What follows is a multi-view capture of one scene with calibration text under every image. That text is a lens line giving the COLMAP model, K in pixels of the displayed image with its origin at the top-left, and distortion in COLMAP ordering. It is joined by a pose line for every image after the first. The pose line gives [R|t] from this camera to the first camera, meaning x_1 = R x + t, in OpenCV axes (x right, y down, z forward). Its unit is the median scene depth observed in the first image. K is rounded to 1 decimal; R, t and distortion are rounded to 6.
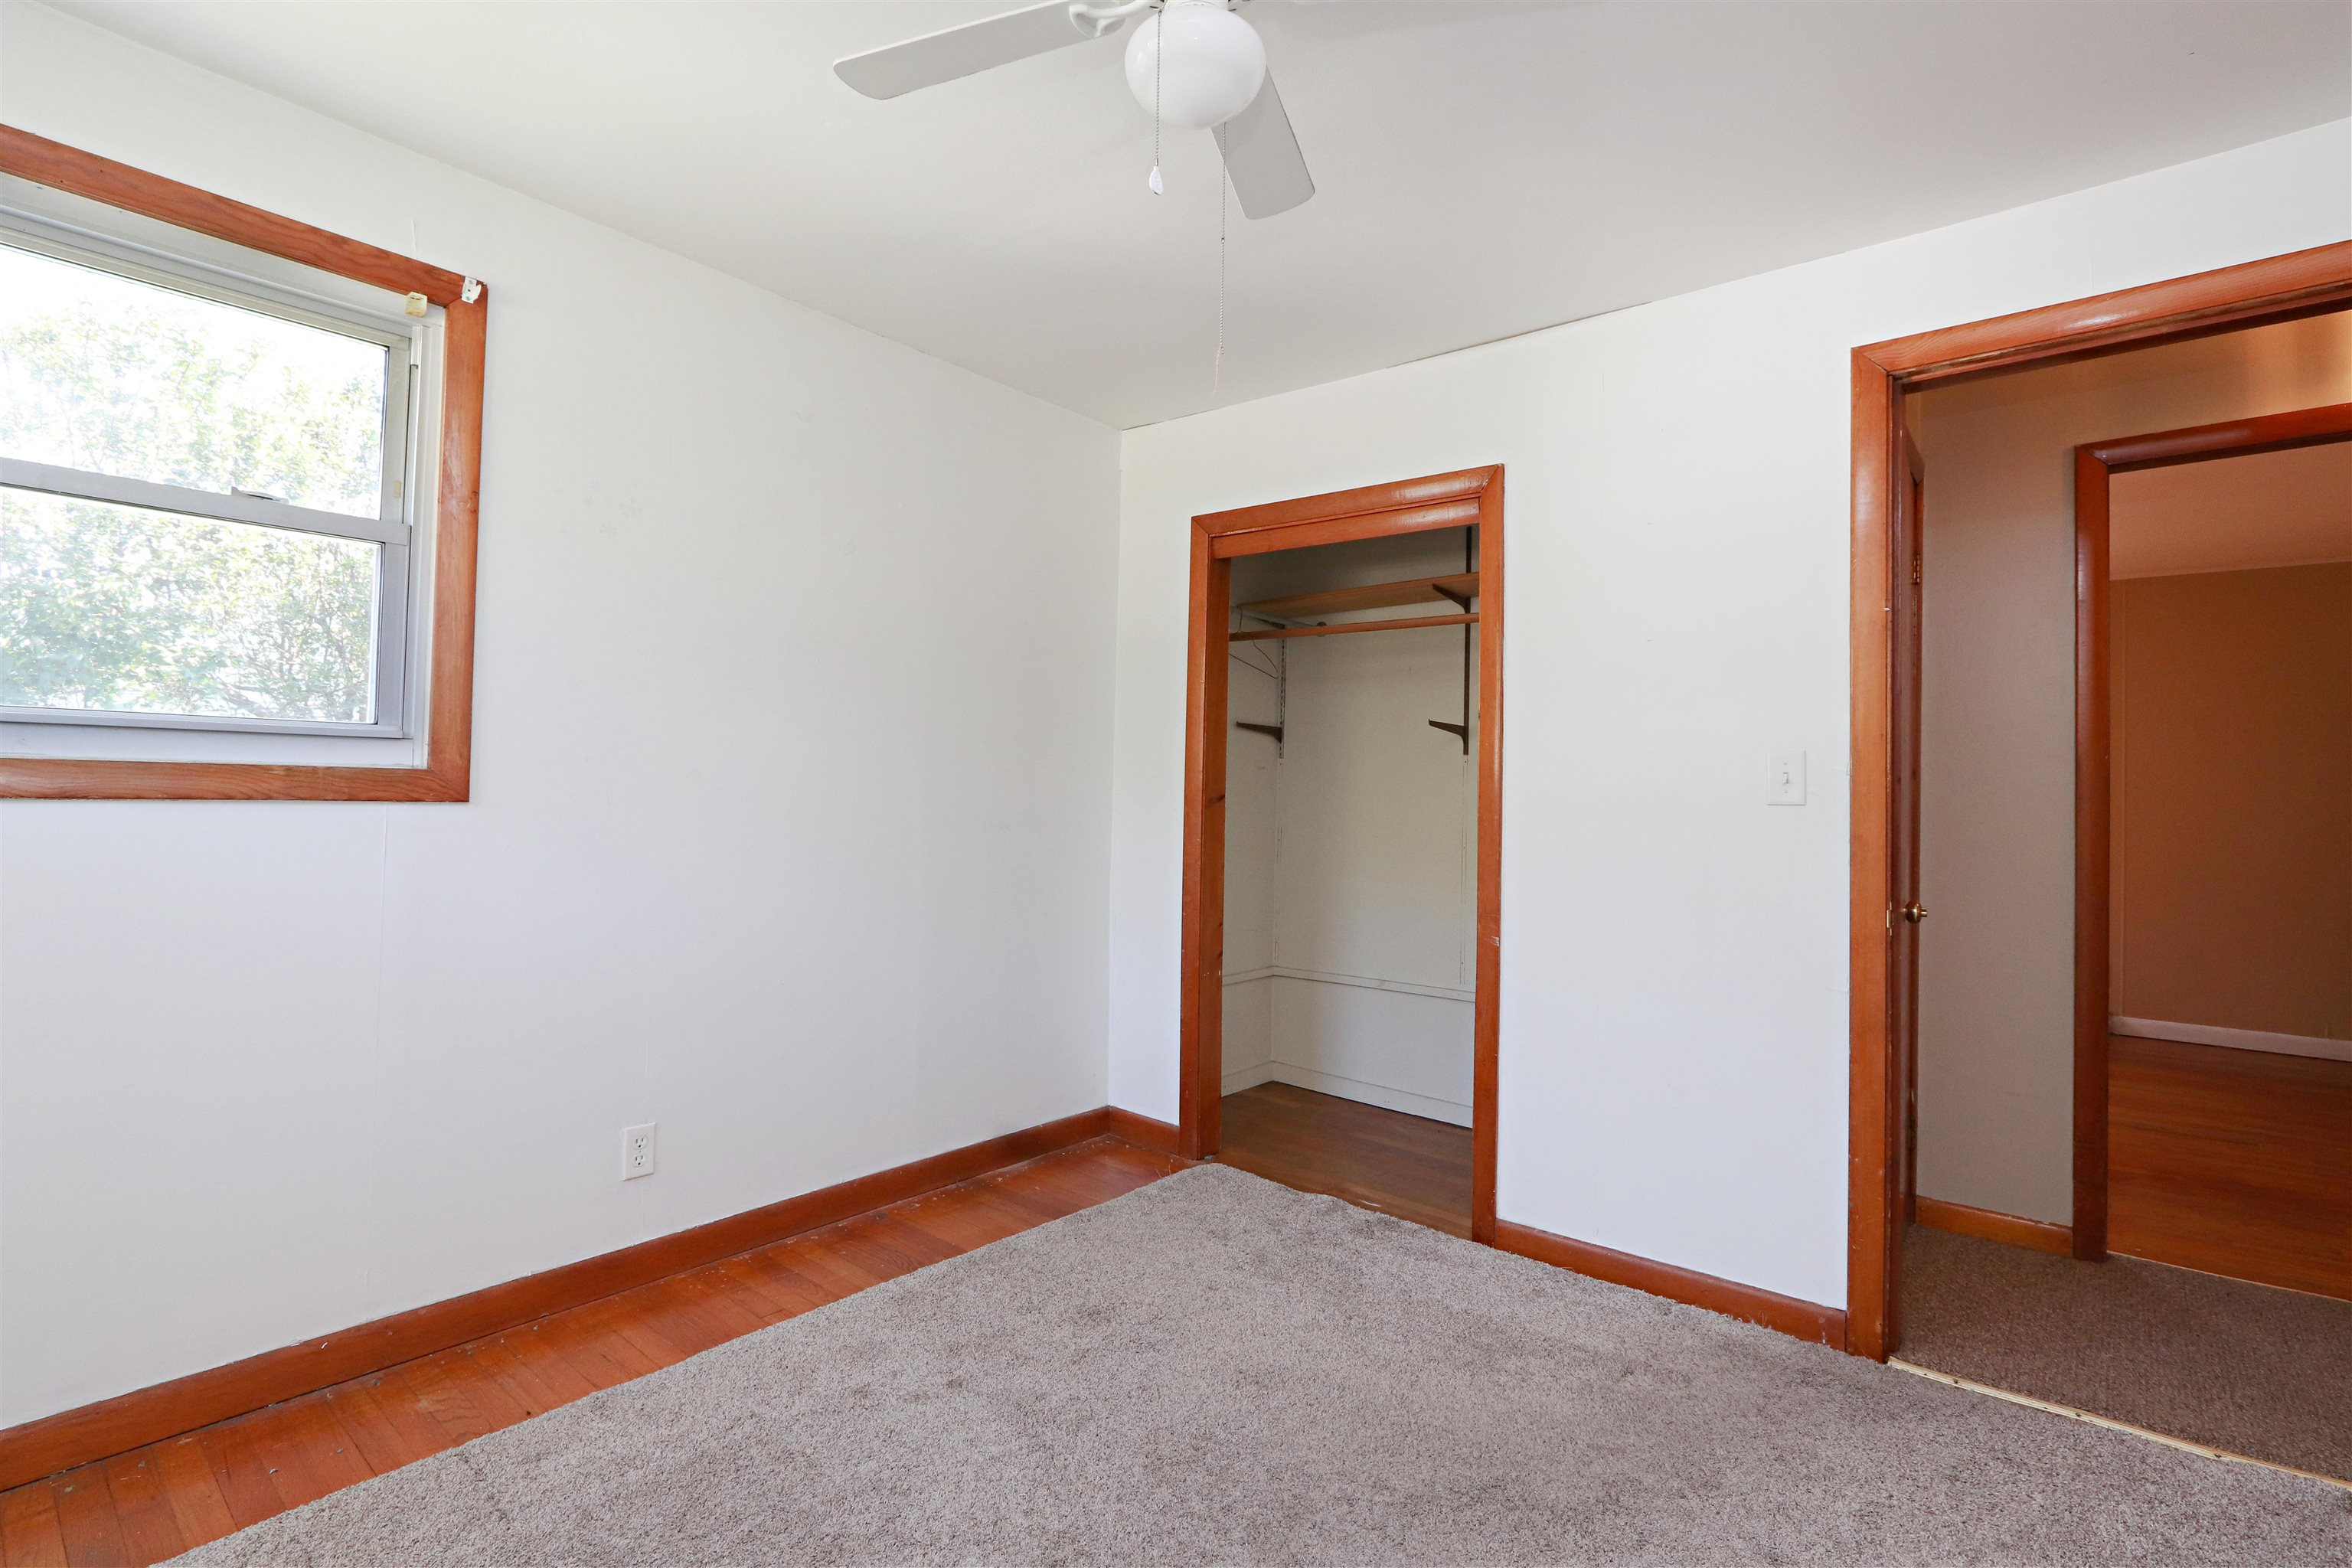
lens RADIAL K [[1096.6, 0, 1169.3], [0, 1096.6, 776.6], [0, 0, 1]] dist [-0.020158, 0.003995]
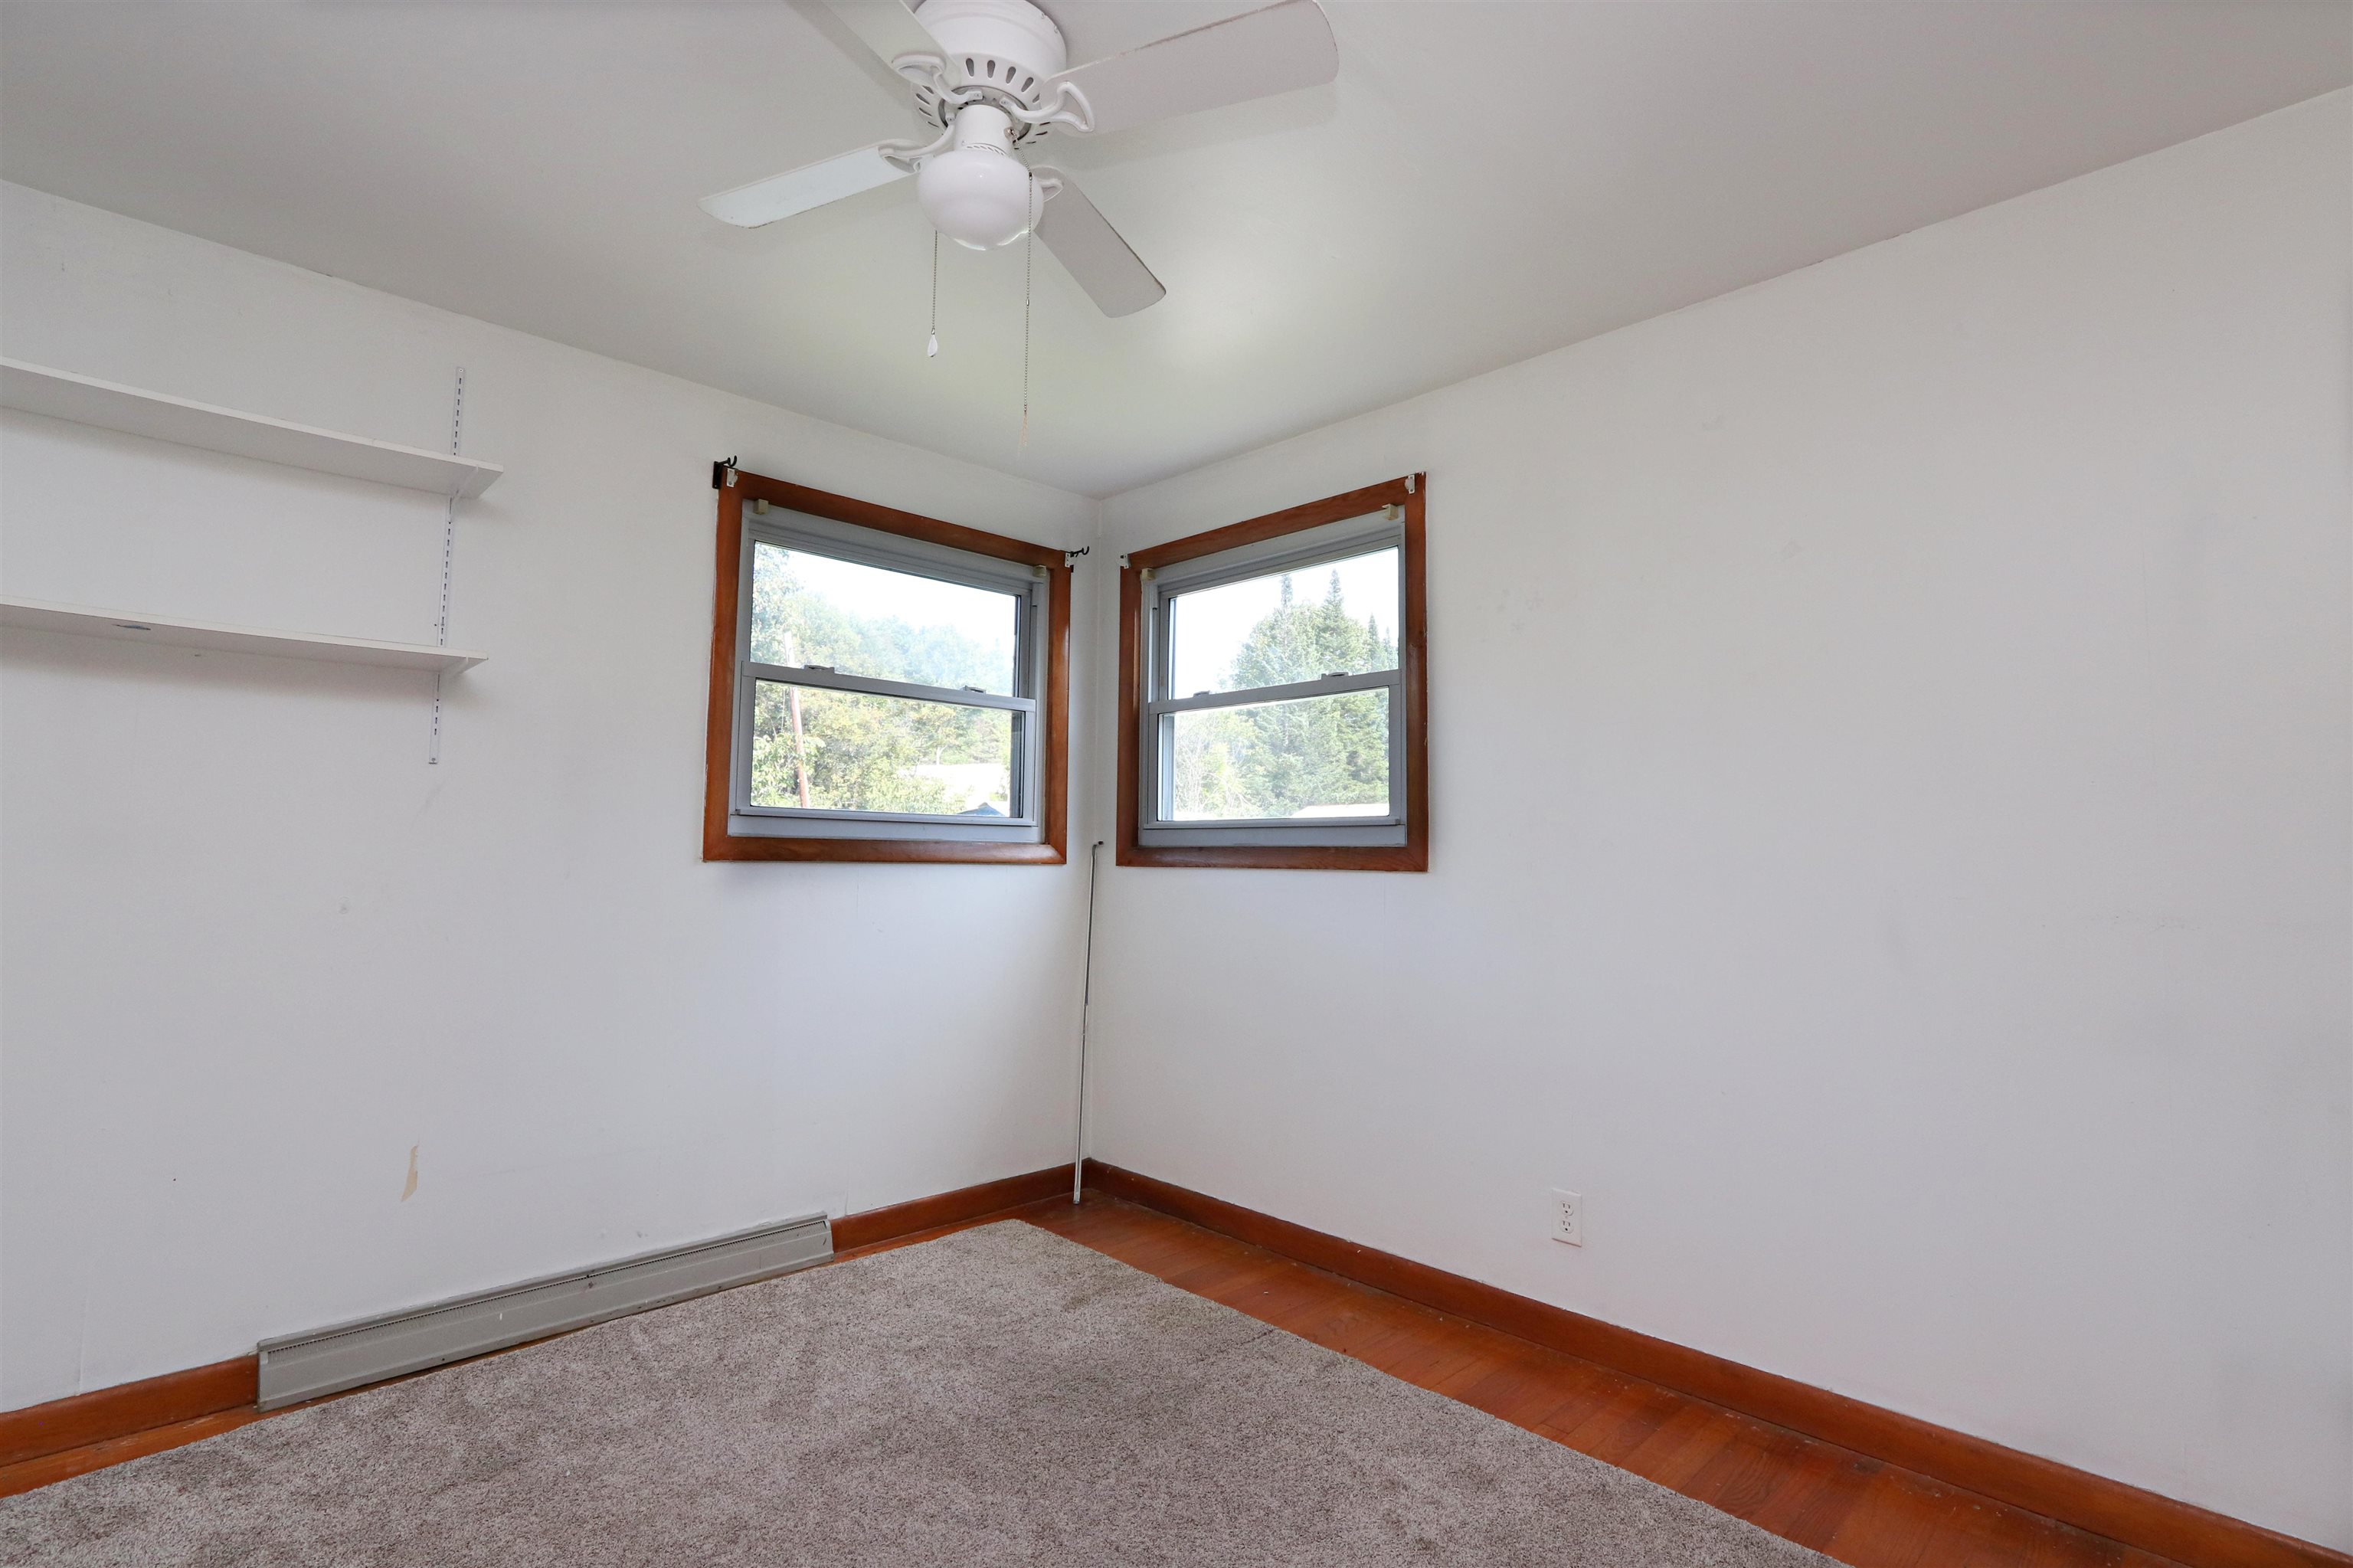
lens RADIAL K [[1097.1, 0, 1169.6], [0, 1097.1, 787.8], [0, 0, 1]] dist [-0.020158, 0.003995]
pose [[-0.113911, -0.088446, -0.989546, 0.689365], [-0.000678, 0.996036, -0.088949, 0.041785], [0.993491, -0.009462, -0.113520, 0.866344]]
